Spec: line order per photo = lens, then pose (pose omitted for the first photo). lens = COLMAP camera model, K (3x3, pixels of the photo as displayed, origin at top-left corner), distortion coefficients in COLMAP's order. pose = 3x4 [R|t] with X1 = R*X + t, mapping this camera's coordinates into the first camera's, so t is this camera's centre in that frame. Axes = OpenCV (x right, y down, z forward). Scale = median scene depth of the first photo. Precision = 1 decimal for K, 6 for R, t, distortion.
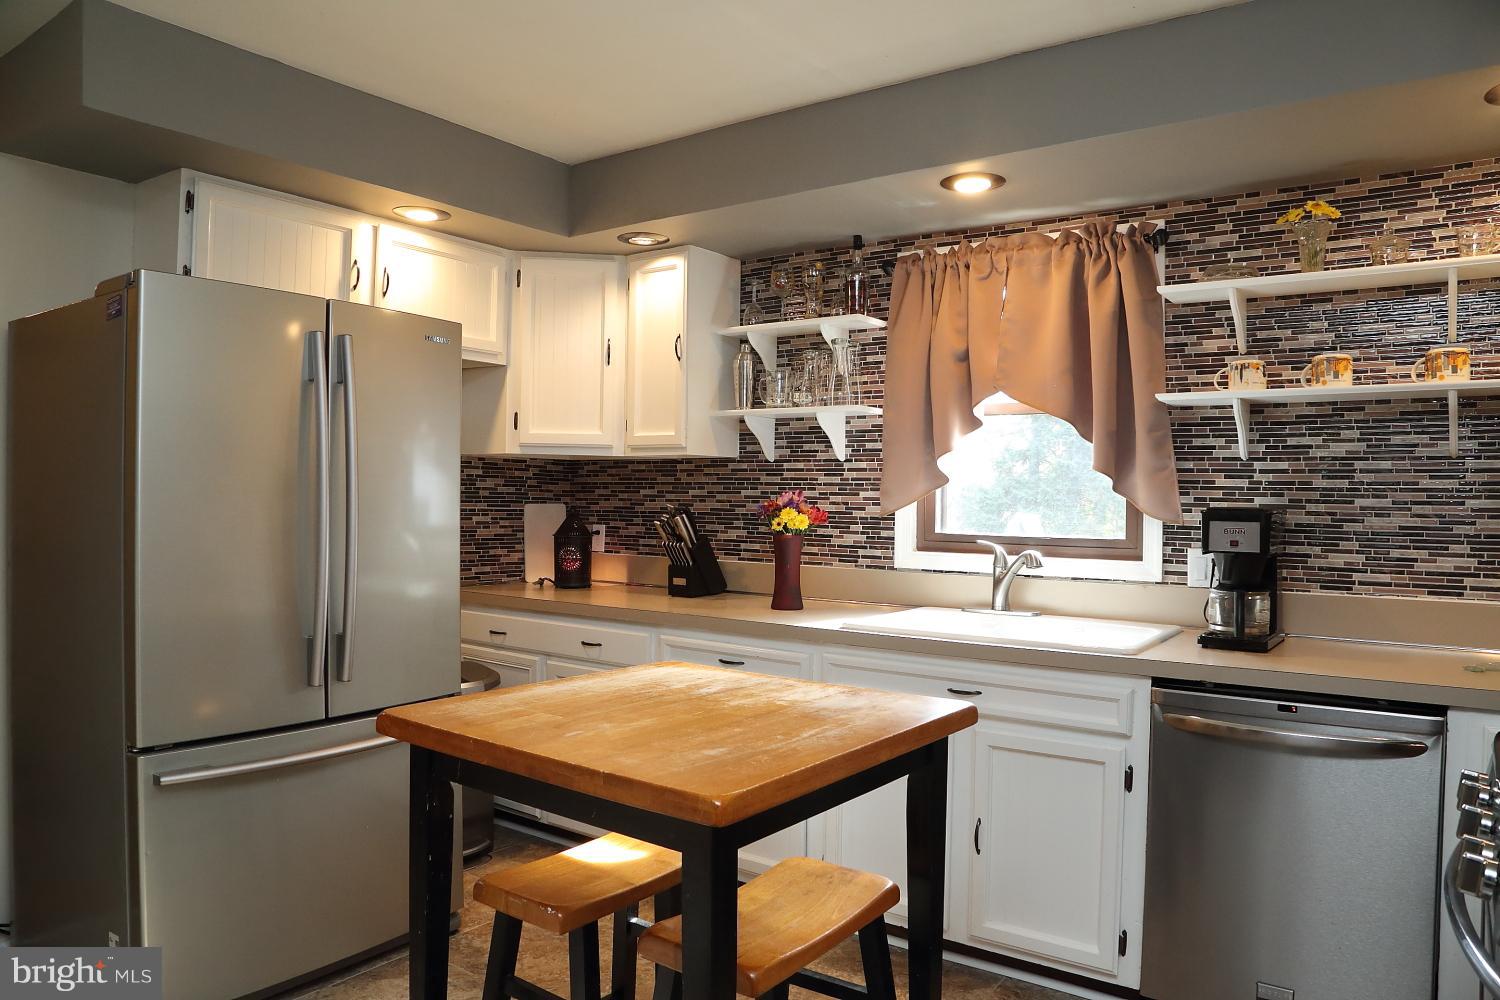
lens RADIAL K [[1029.9, 0, 746.4], [0, 1029.9, 498.4], [0, 0, 1]] dist [-0.102856, 0.050682]
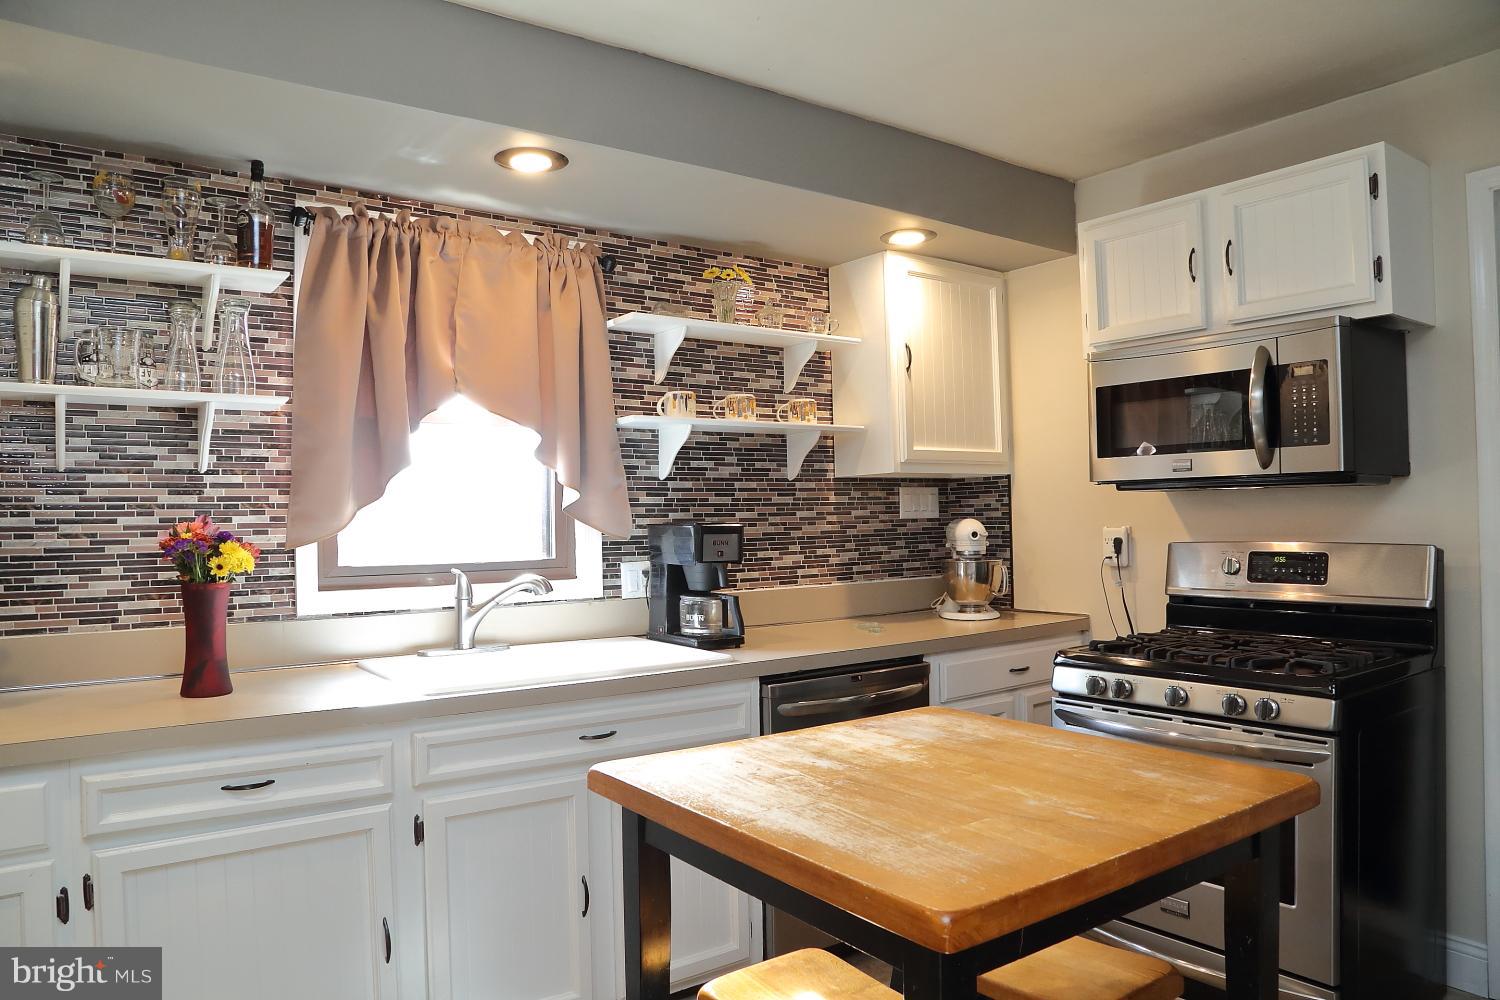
lens RADIAL K [[1029.9, 0, 758.6], [0, 1029.9, 497.6], [0, 0, 1]] dist [-0.102856, 0.050682]
pose [[0.303241, -0.001619, 0.952913, -0.521669], [0.021361, 0.999759, -0.005099, -0.009547], [-0.952675, 0.021901, 0.303202, 0.518513]]
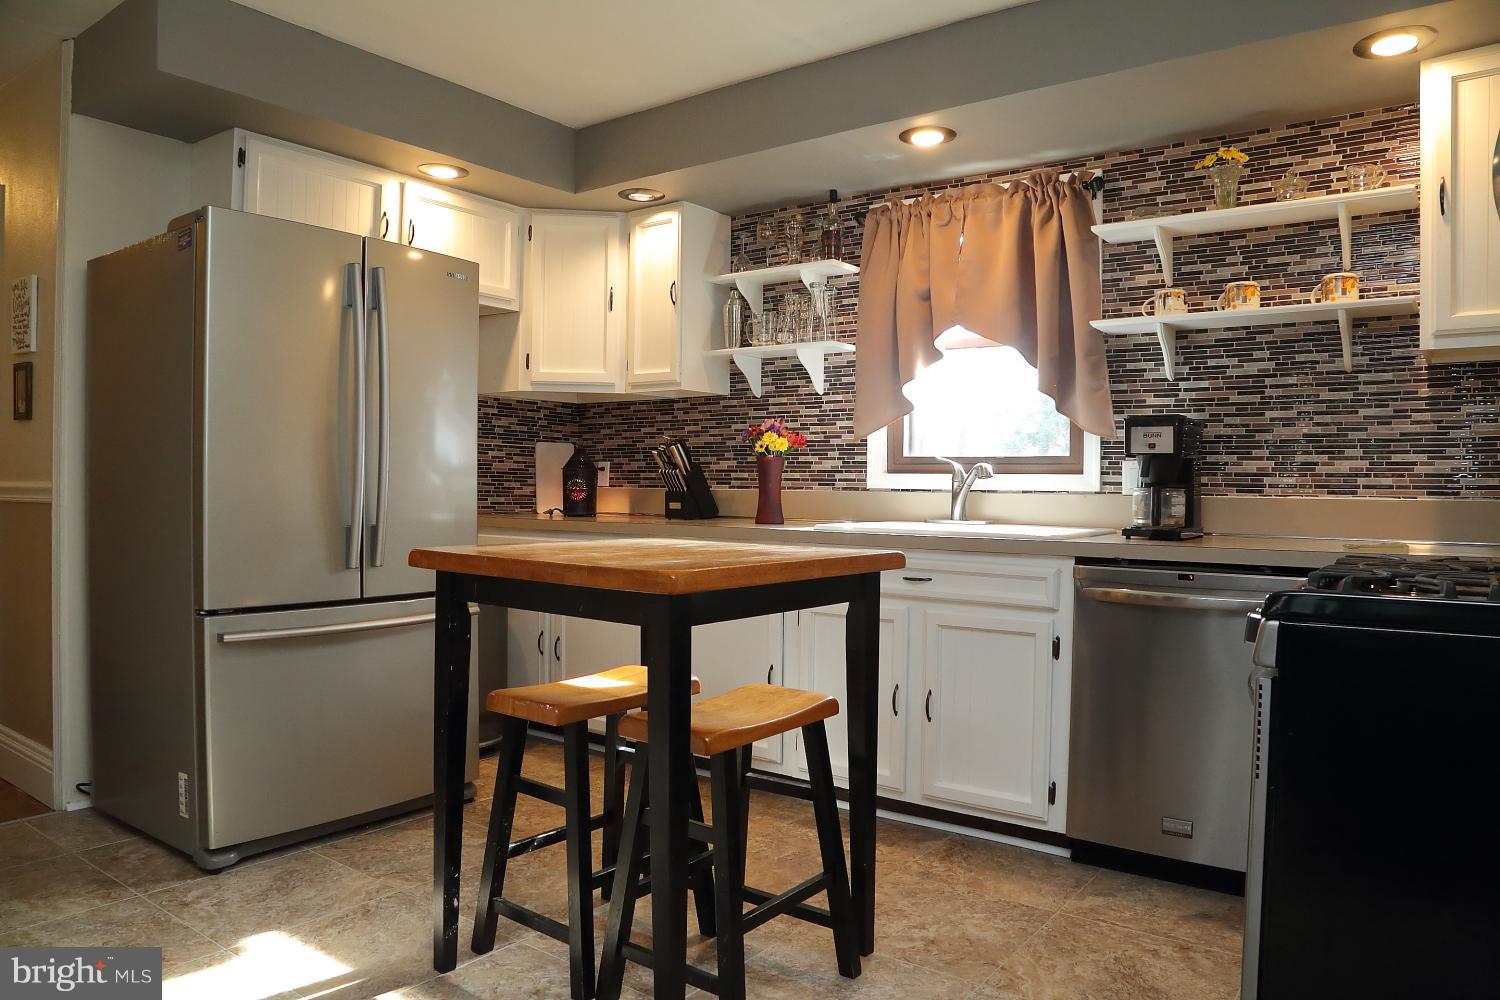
lens RADIAL K [[1029.9, 0, 746.0], [0, 1029.9, 496.4], [0, 0, 1]] dist [-0.102856, 0.050682]
pose [[0.999865, -0.000367, -0.016399, 0.036218], [0.000487, 0.999973, 0.007305, 0.077457], [0.016396, -0.007312, 0.999839, -0.129426]]
